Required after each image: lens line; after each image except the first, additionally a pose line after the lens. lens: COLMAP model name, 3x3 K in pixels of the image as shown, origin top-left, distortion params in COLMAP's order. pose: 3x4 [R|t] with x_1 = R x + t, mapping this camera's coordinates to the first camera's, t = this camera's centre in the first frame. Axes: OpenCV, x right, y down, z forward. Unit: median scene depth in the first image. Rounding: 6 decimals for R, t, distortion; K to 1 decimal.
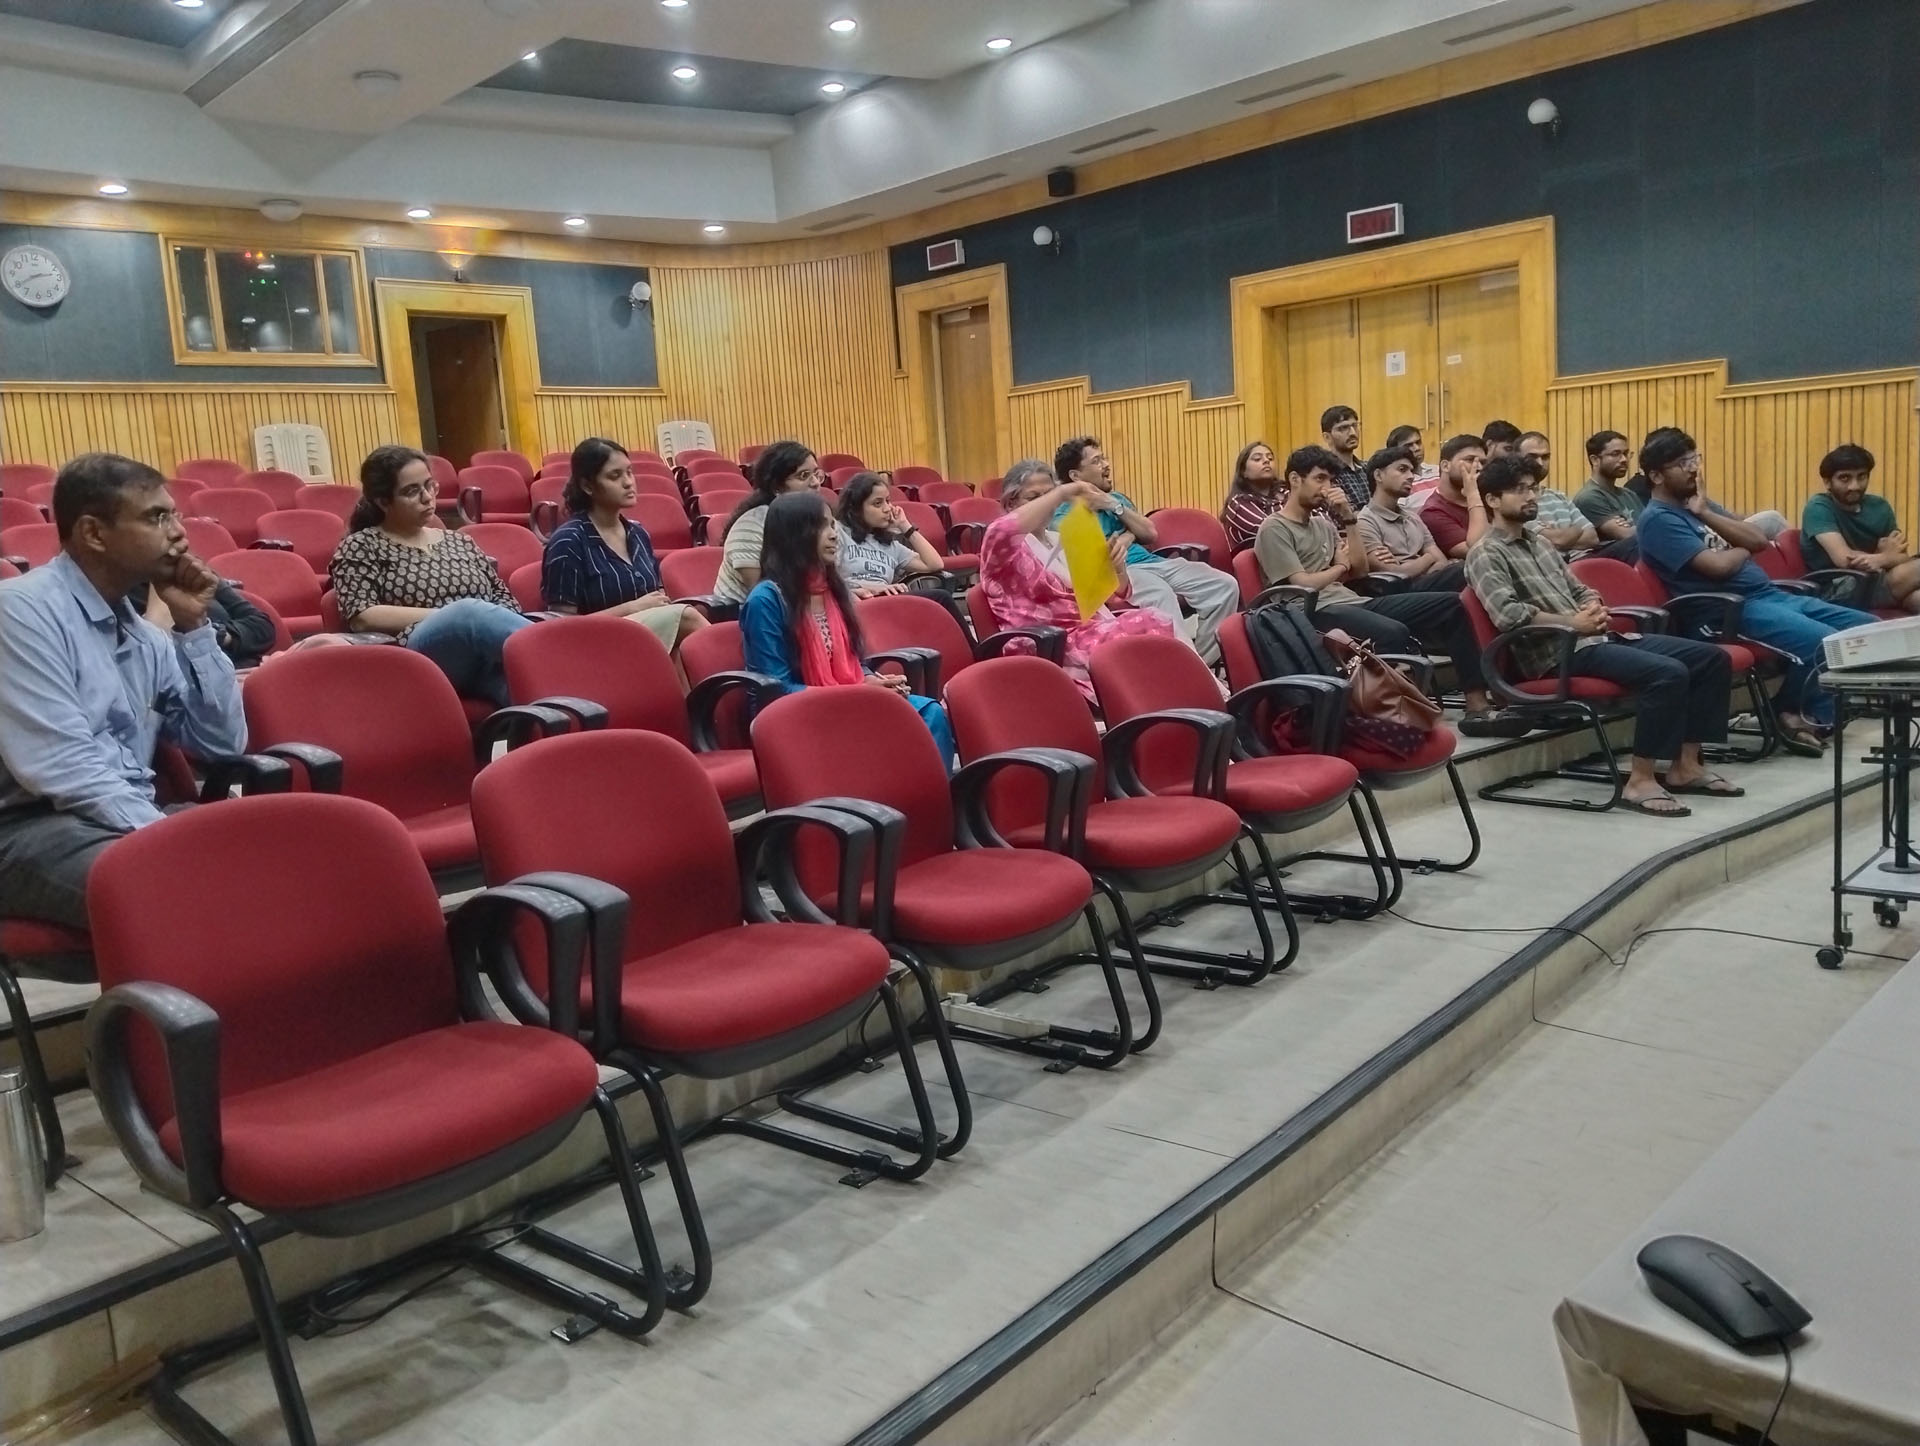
lens RADIAL K [[1501.1, 0, 956.8], [0, 1501.1, 718.0], [0, 0, 1]] dist [0.077871, -0.140101]
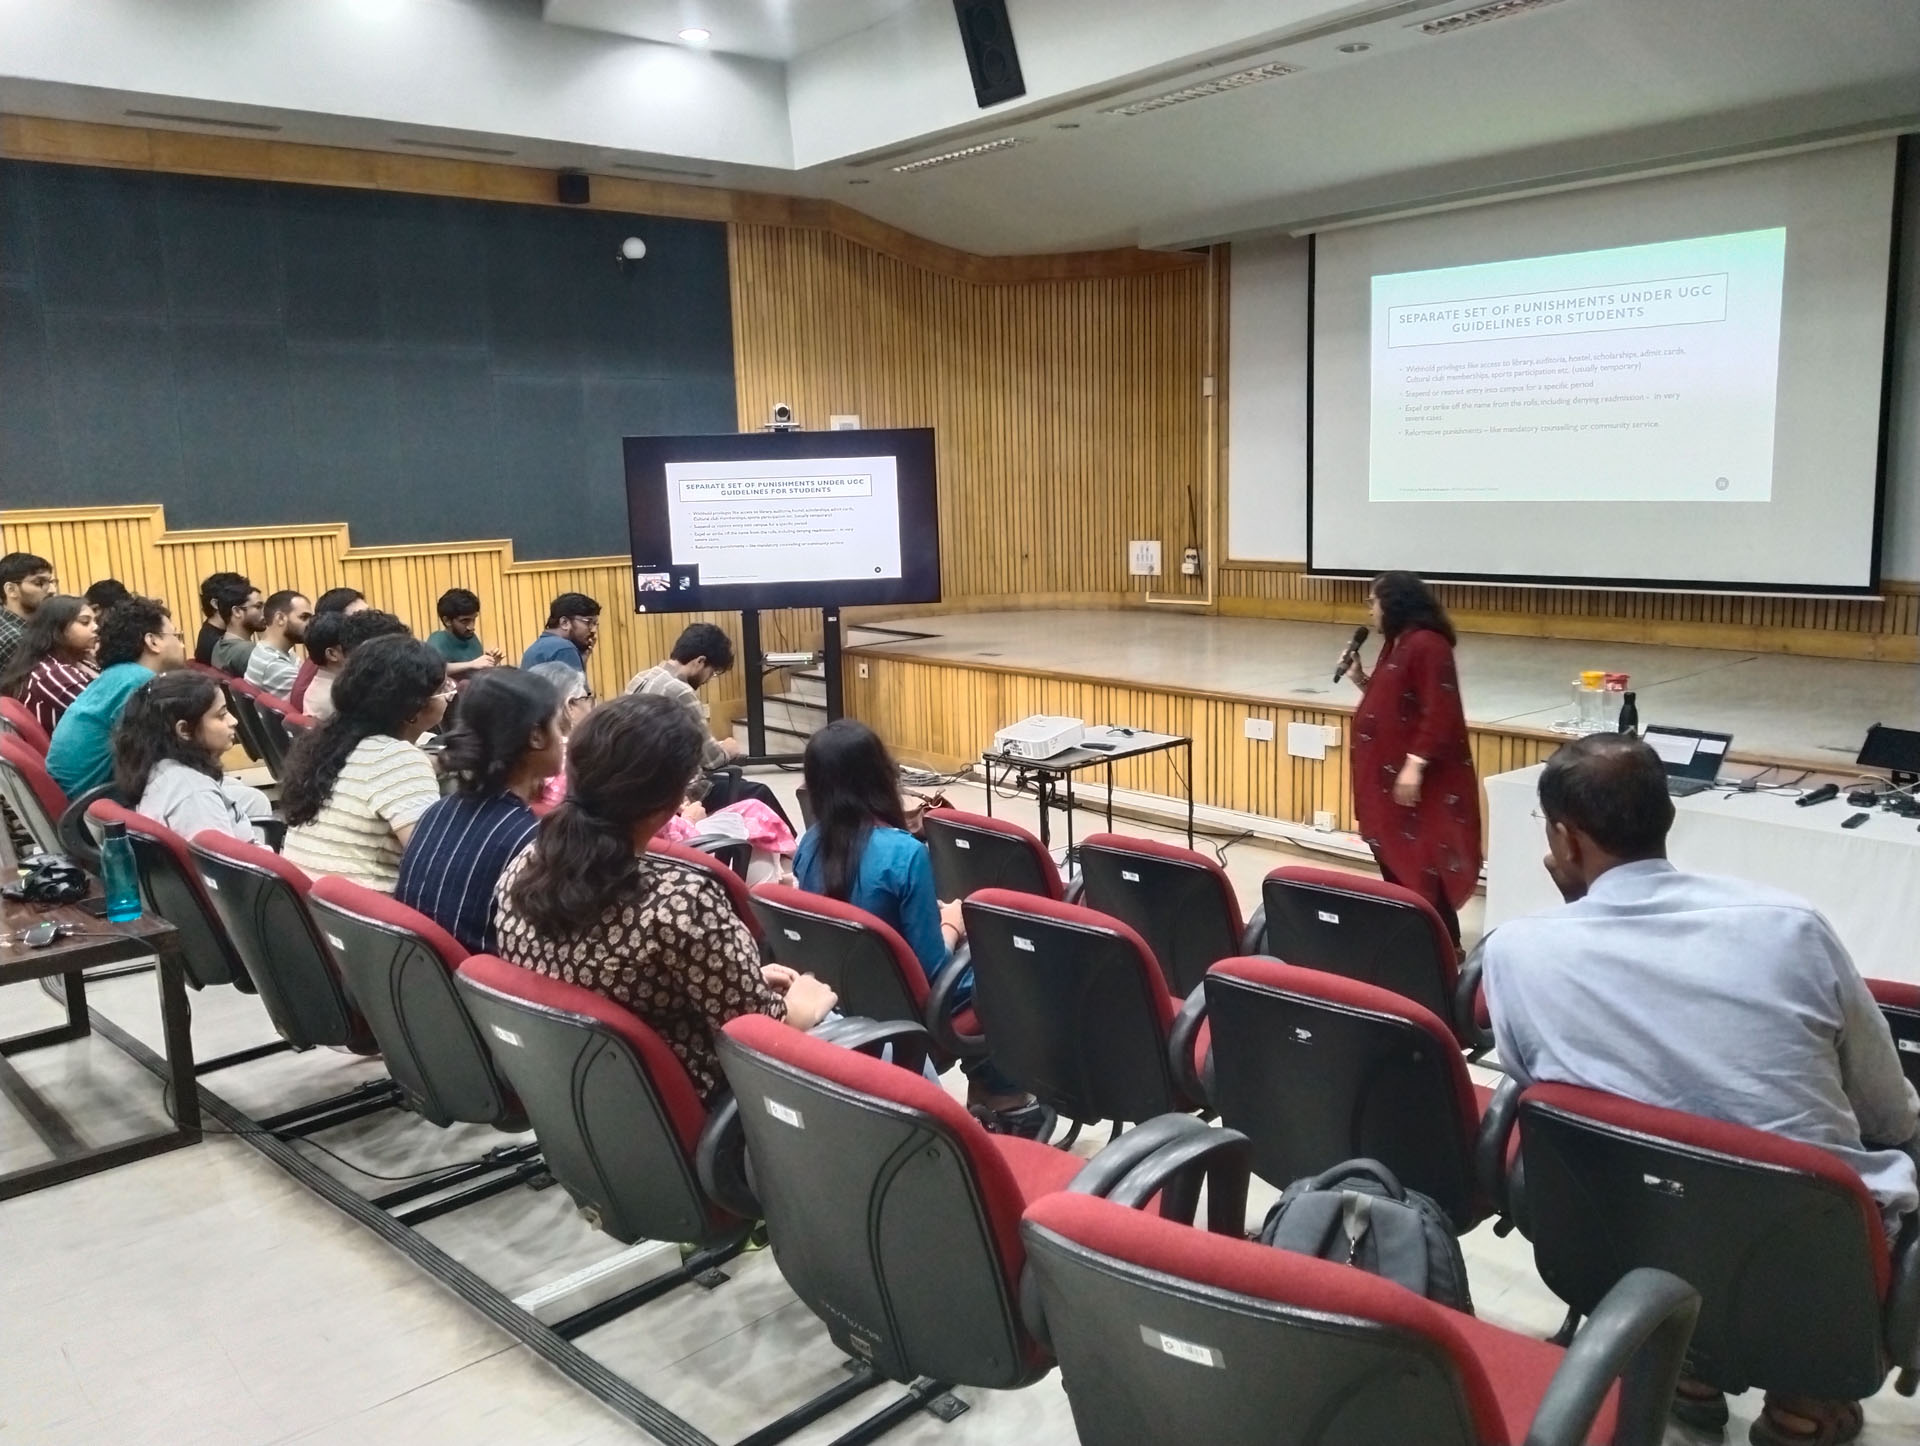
lens RADIAL K [[1501.1, 0, 962.8], [0, 1501.1, 739.0], [0, 0, 1]] dist [0.077871, -0.140101]
pose [[0.063242, -0.111857, 0.991710, -0.375637], [0.158561, 0.982203, 0.100673, -0.084789], [-0.985322, 0.150880, 0.079852, 0.349885]]
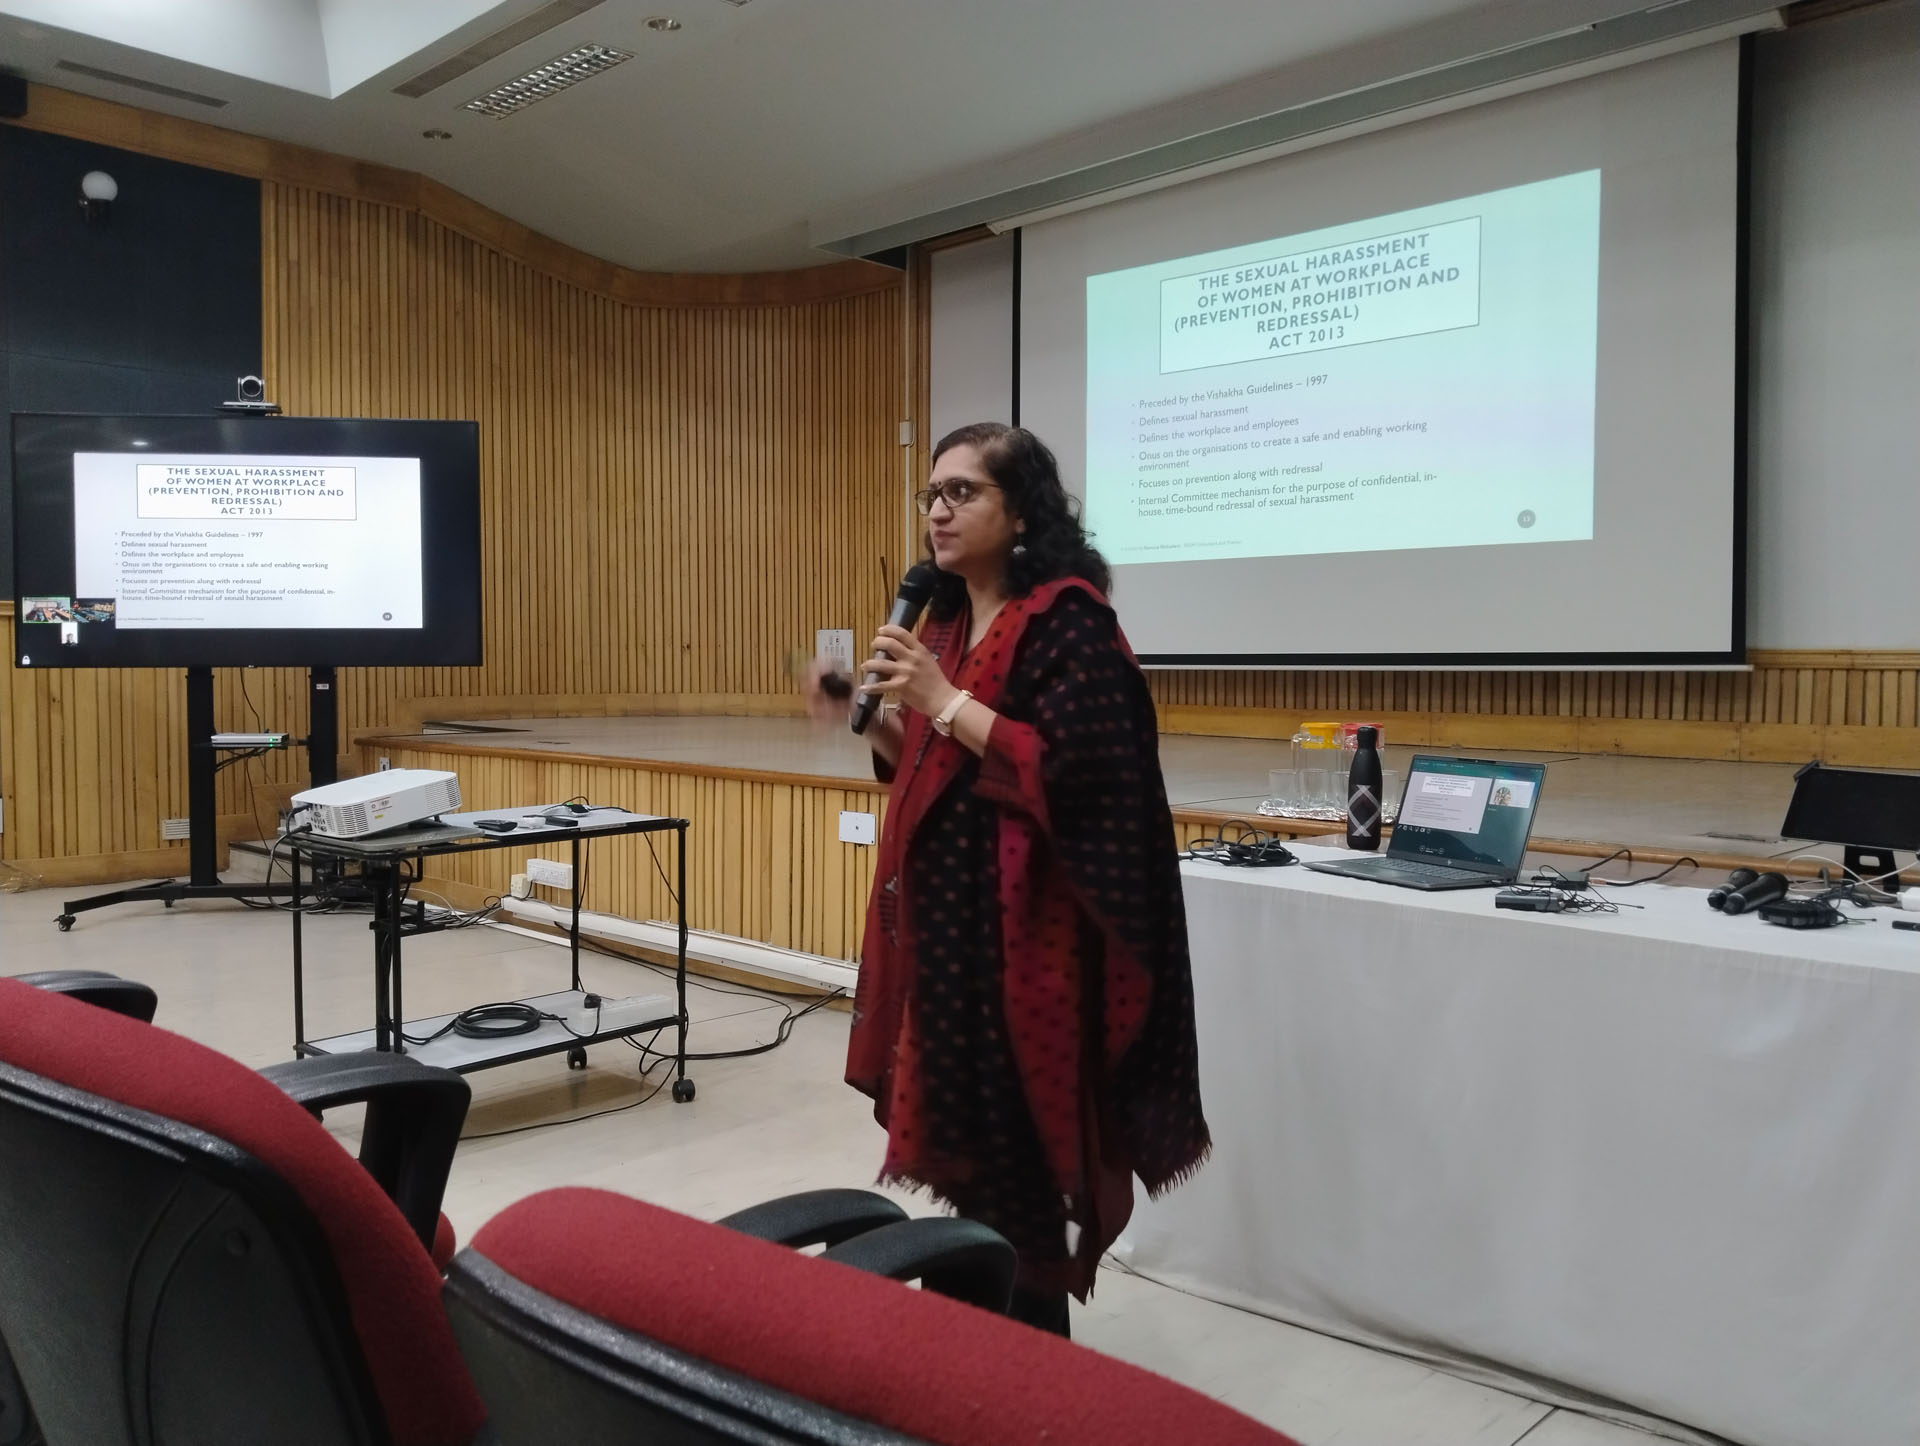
lens RADIAL K [[1501.1, 0, 964.8], [0, 1501.1, 730.5], [0, 0, 1]] dist [0.077871, -0.140101]
pose [[-0.035948, 0.018852, 0.999176, -0.118218], [0.132317, 0.991109, -0.013939, -0.013021], [-0.990555, 0.131707, -0.038123, 0.247138]]
